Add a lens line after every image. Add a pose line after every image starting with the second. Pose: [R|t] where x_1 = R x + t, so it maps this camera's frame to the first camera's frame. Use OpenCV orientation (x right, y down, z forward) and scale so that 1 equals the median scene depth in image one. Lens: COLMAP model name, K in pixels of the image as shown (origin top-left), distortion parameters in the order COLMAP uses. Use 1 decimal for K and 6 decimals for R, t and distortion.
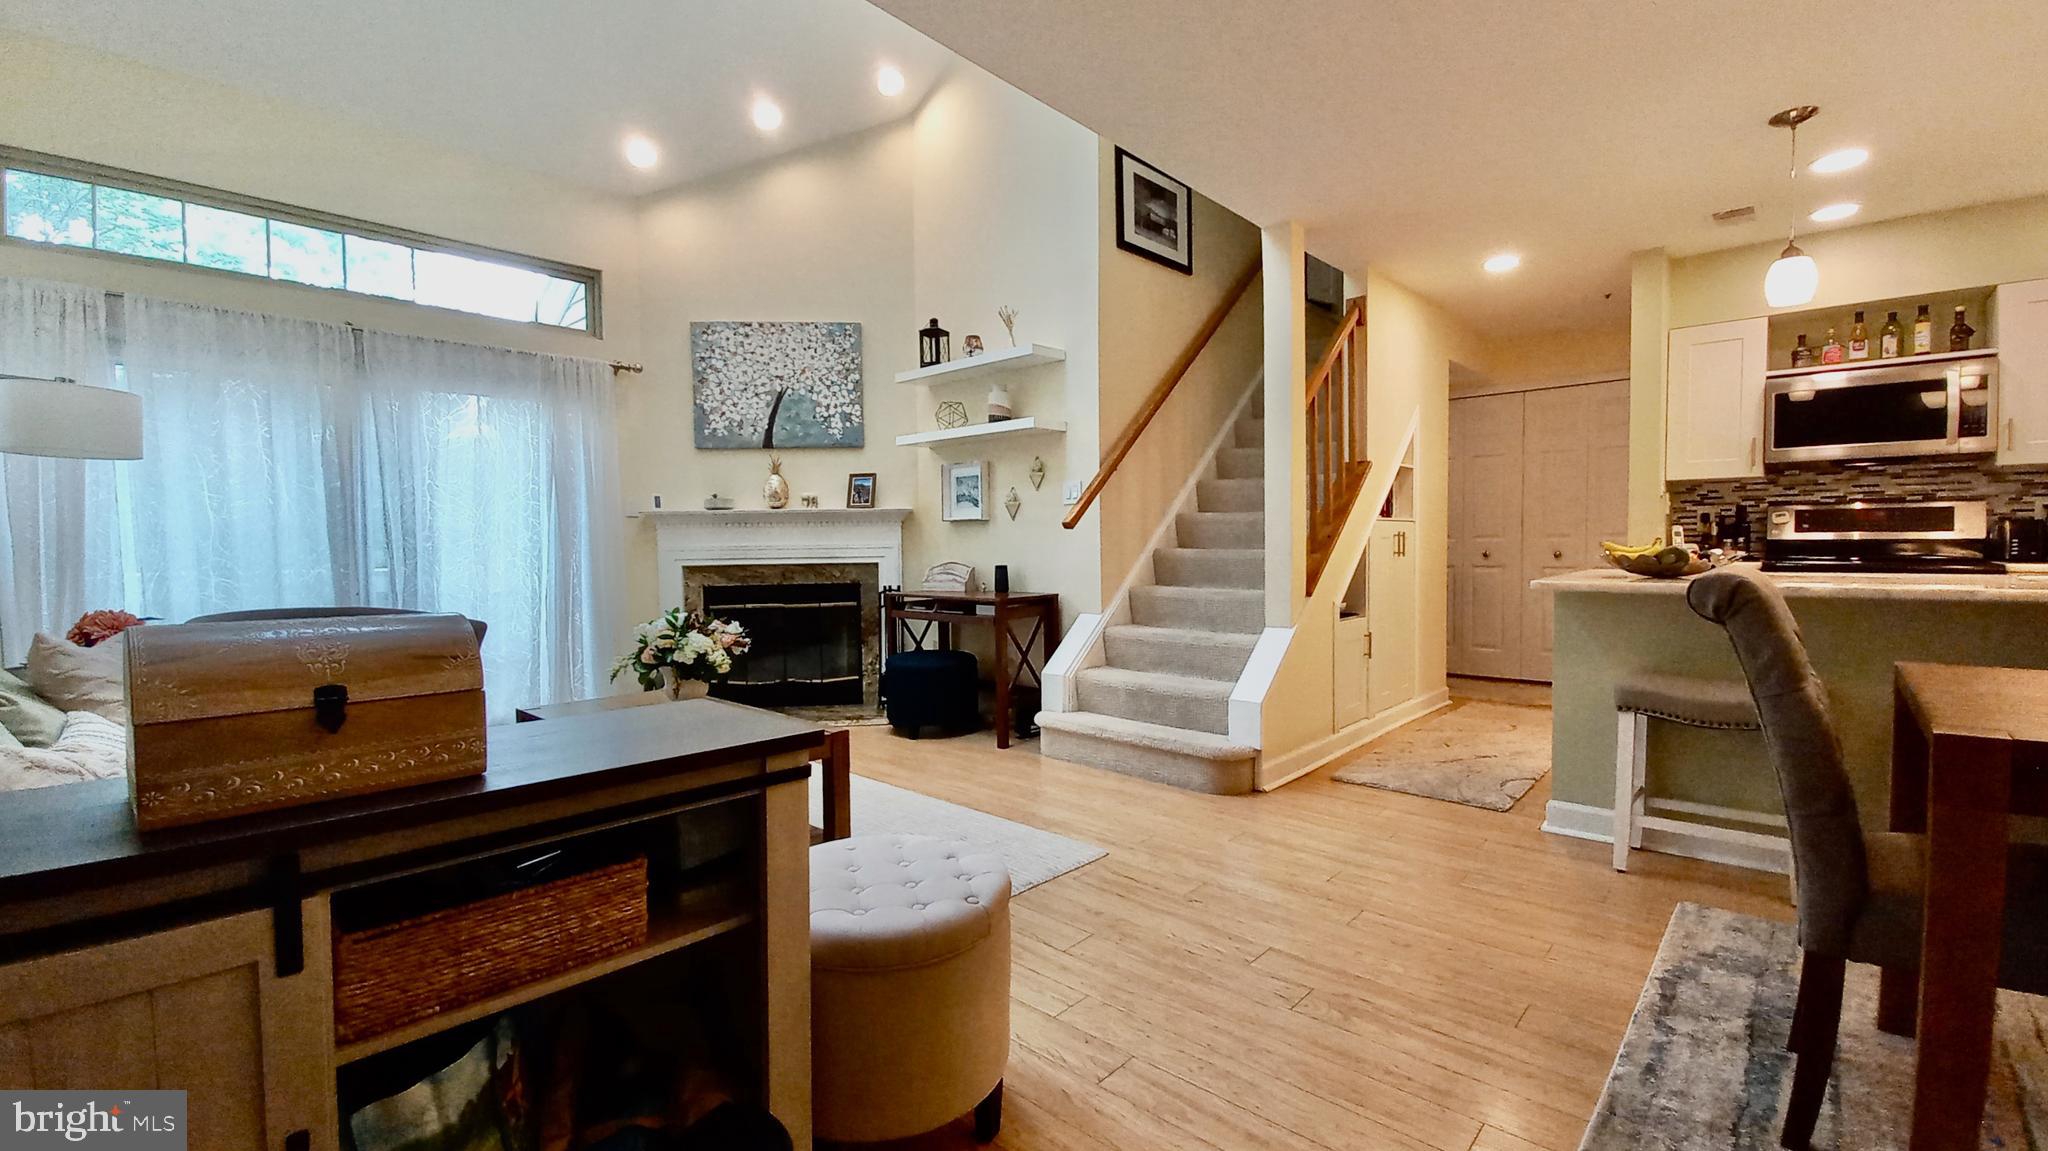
lens RADIAL K [[846.7, 0, 1024.0], [0, 846.7, 575.5], [0, 0, 1]] dist [-0.000554, -0.009444]
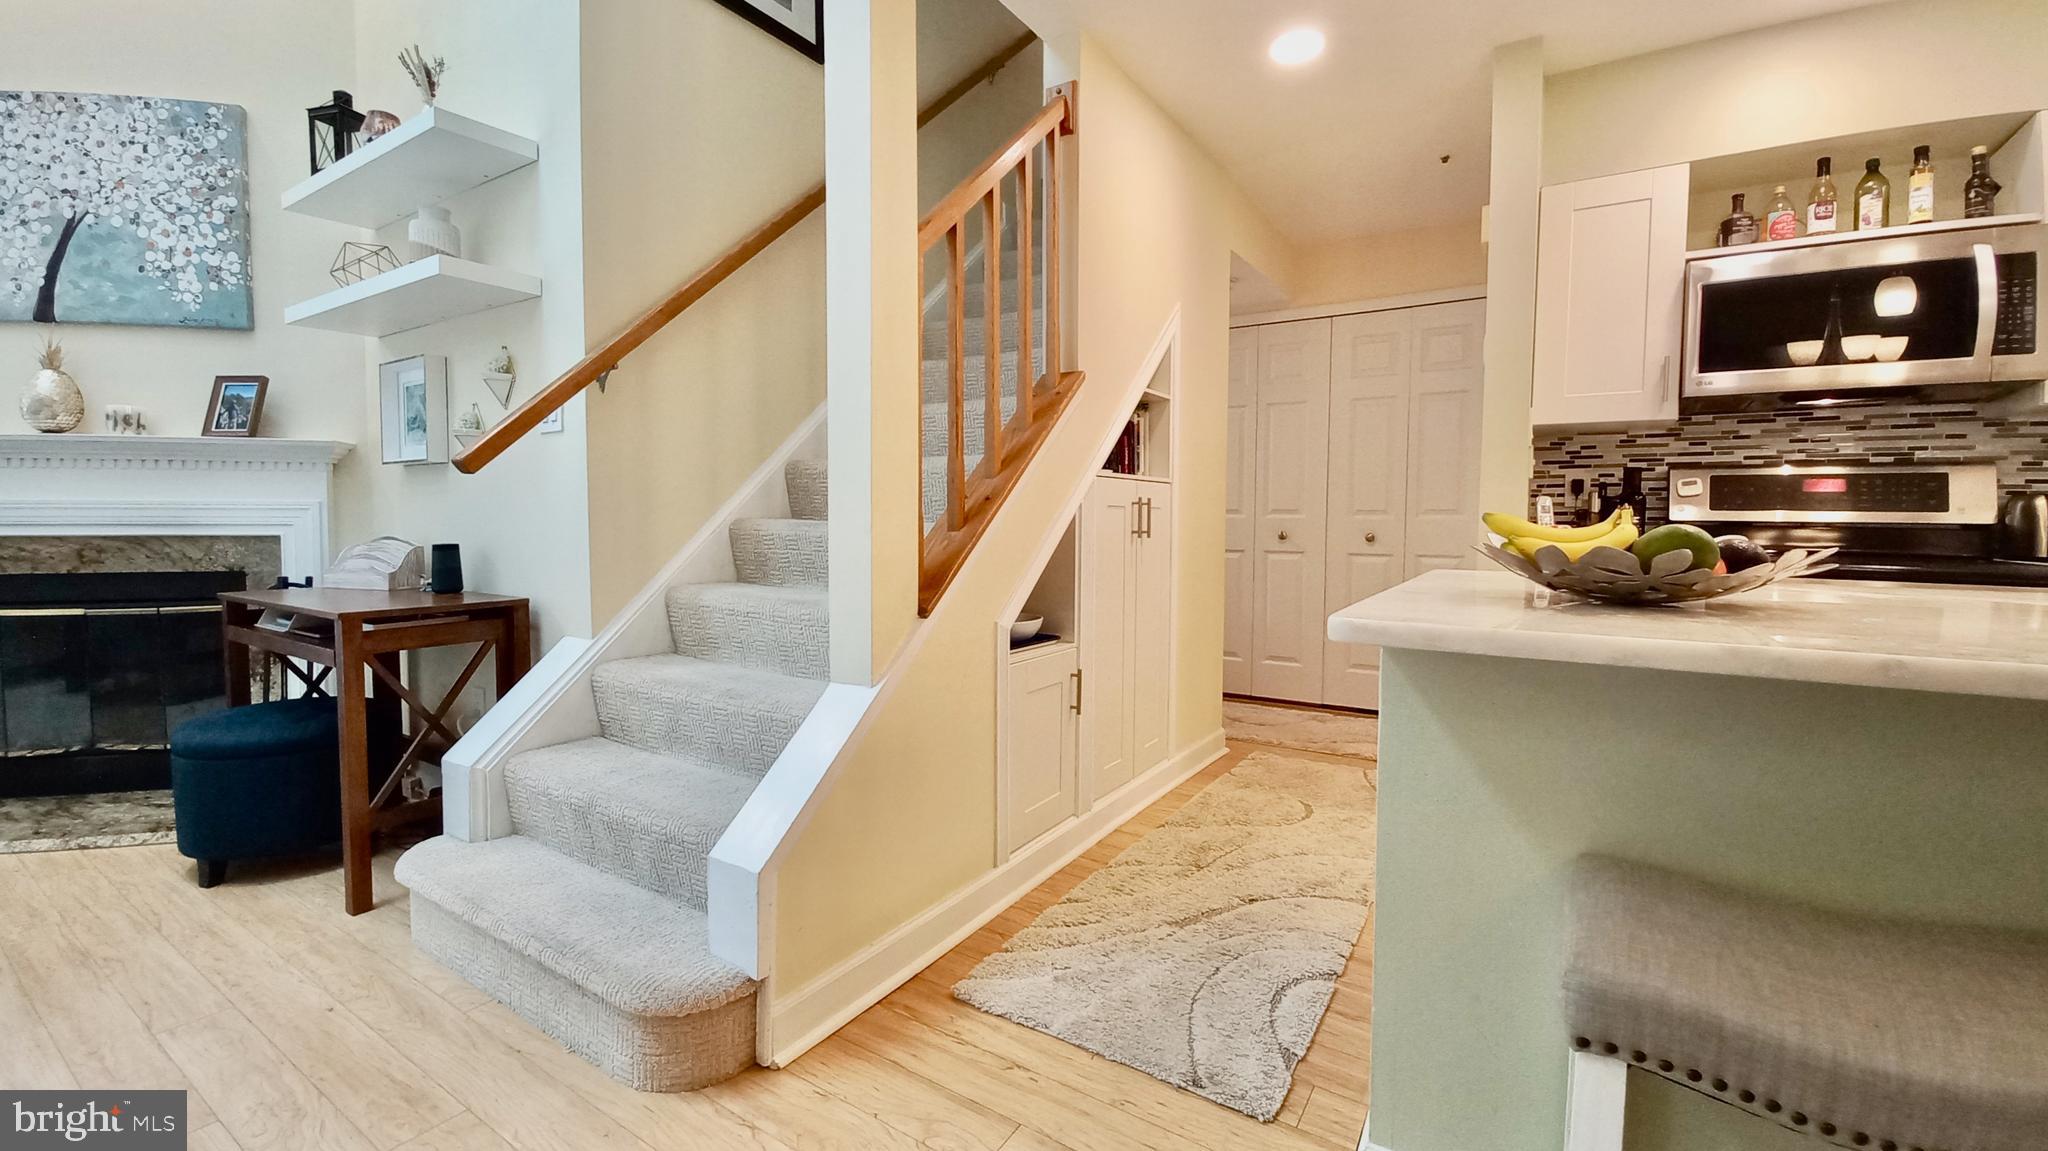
lens RADIAL K [[828.9, 0, 1037.0], [0, 828.9, 558.7], [0, 0, 1]] dist [0.001756, -0.014056]
pose [[0.981775, 0.009423, 0.189813, 0.237032], [-0.011593, 0.999879, 0.010325, -0.011802], [-0.189693, -0.012337, 0.981766, 0.391791]]
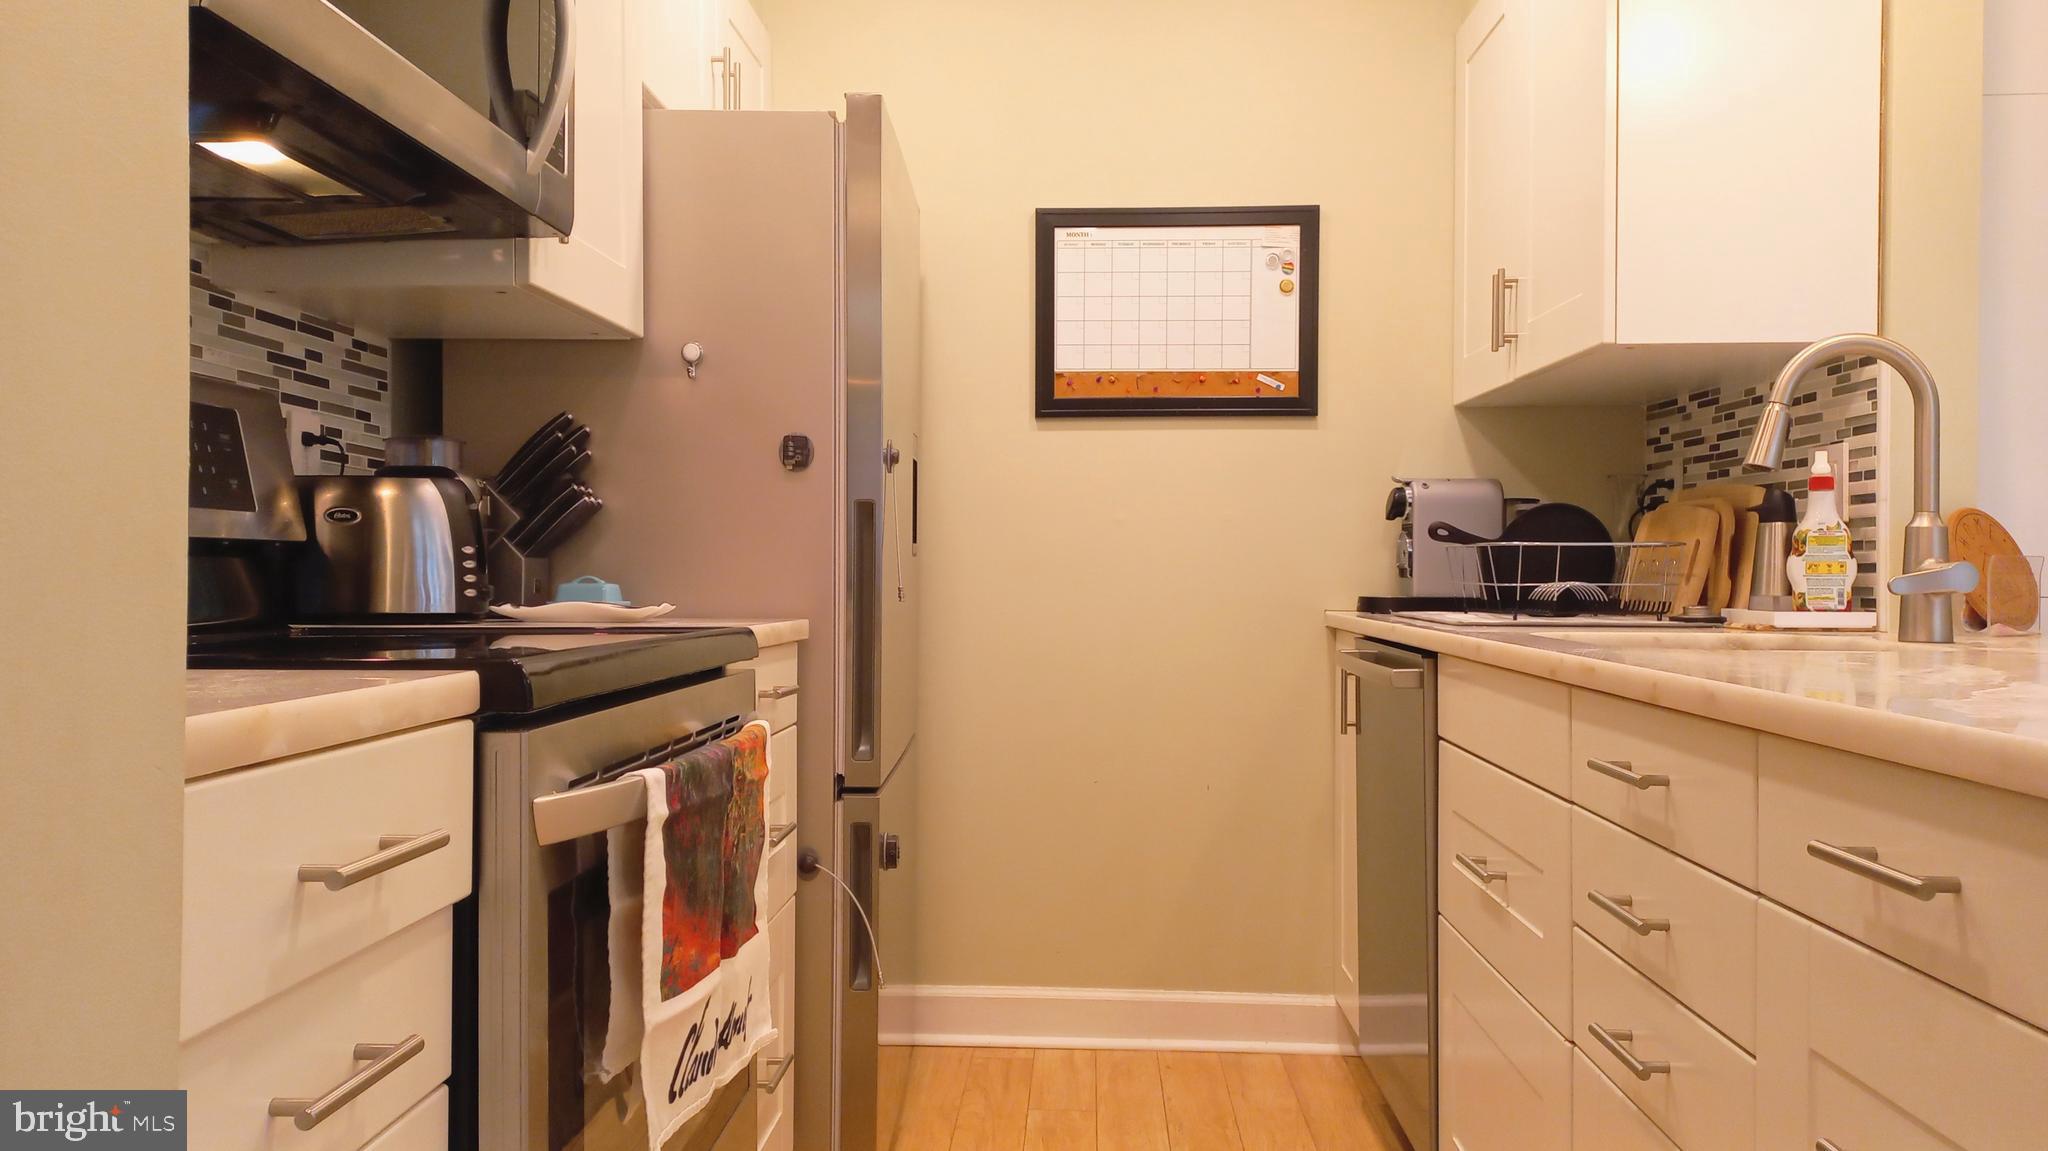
lens RADIAL K [[1538.1, 0, 1024.0], [0, 1538.1, 575.5], [0, 0, 1]] dist [0.095405, -0.192748]
pose [[-0.668151, 0.006060, 0.744001, 0.462472], [0.032708, 0.999239, 0.021234, -0.027289], [-0.743307, 0.038522, -0.667841, 0.854484]]
